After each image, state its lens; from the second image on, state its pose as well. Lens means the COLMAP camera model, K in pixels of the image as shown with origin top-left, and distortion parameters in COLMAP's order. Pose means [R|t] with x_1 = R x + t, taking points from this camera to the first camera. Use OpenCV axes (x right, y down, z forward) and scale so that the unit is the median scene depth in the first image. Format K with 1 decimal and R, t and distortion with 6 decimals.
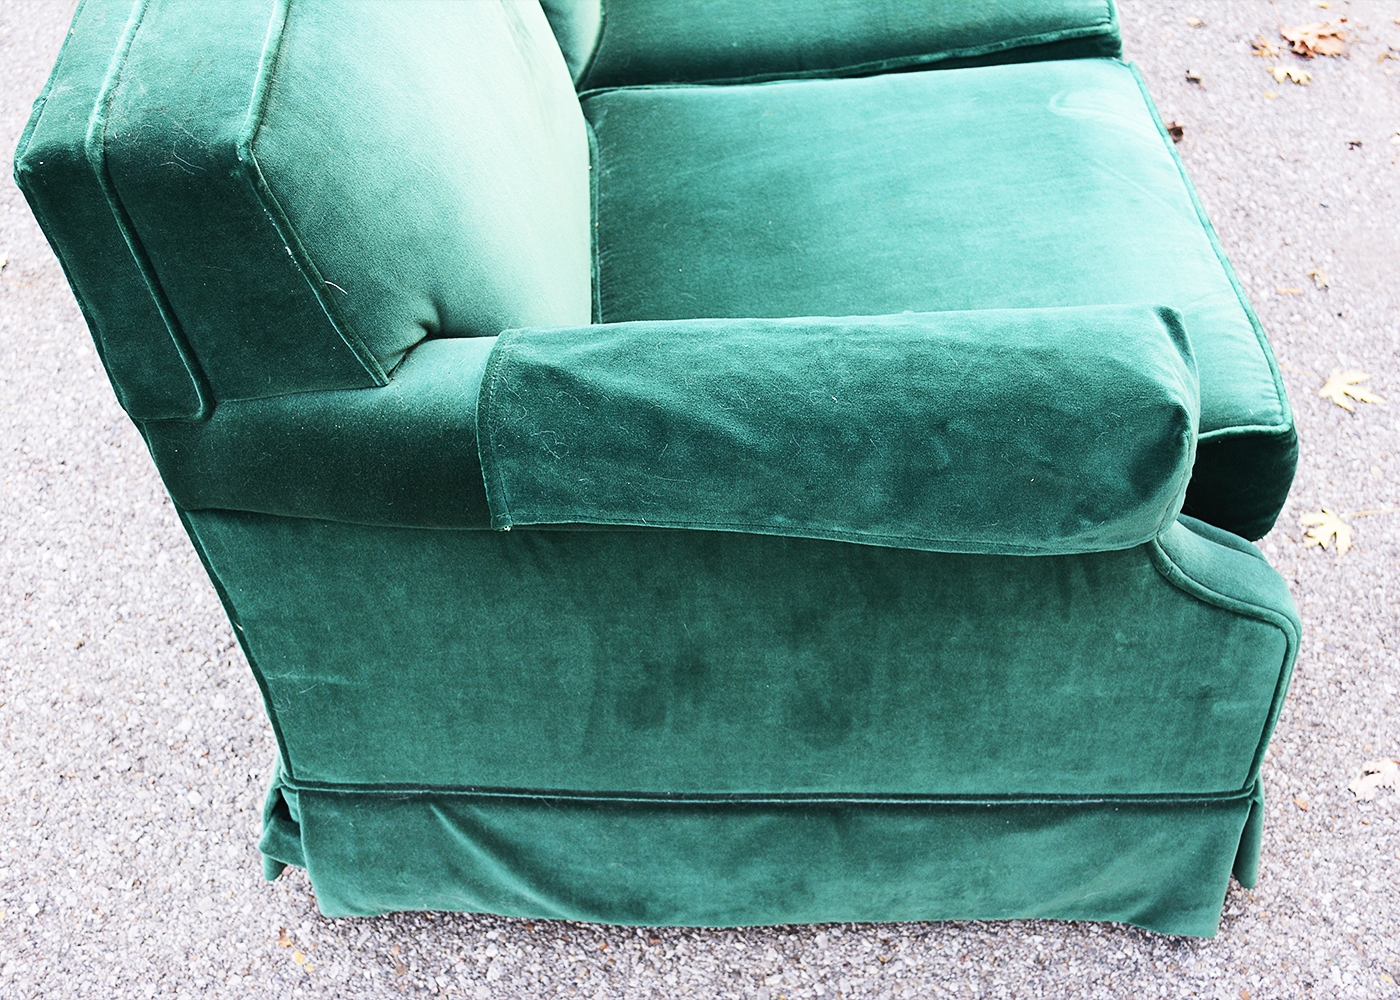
lens RADIAL K [[1936.7, 0, 700.0], [0, 1936.7, 500.0], [0, 0, 1]] dist [-0.029037, -0.018499]
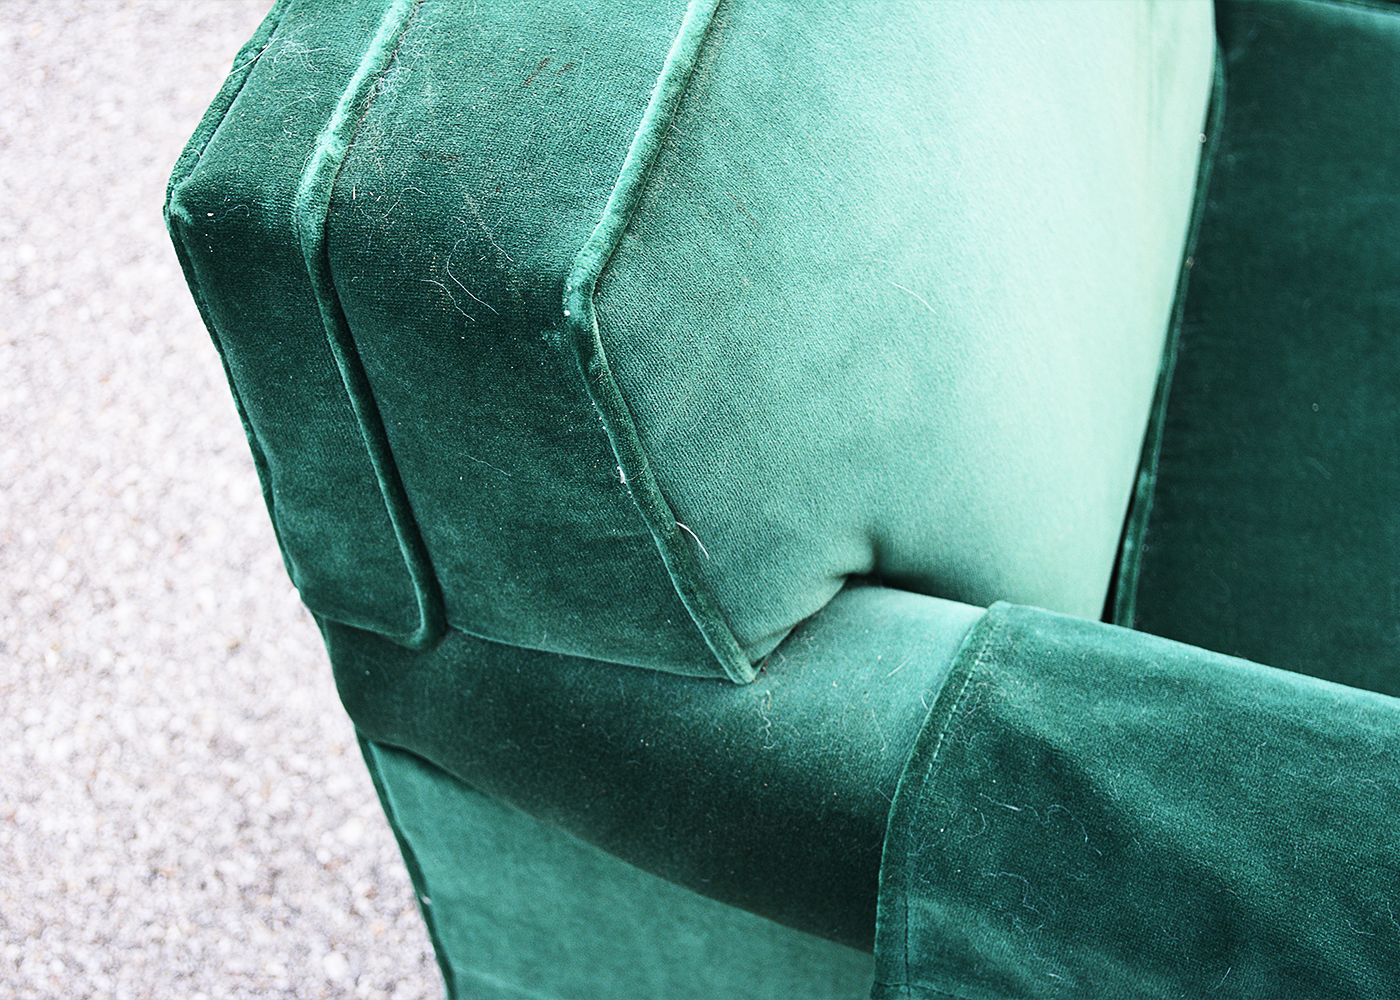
lens RADIAL K [[2509.2, 0, 700.0], [0, 2509.2, 500.0], [0, 0, 1]] dist [0.009881, -0.013659]
pose [[0.952900, 0.260542, -0.155238, -0.080428], [-0.235229, 0.958011, 0.163958, -0.226313], [0.191438, -0.119719, 0.974176, 0.321041]]
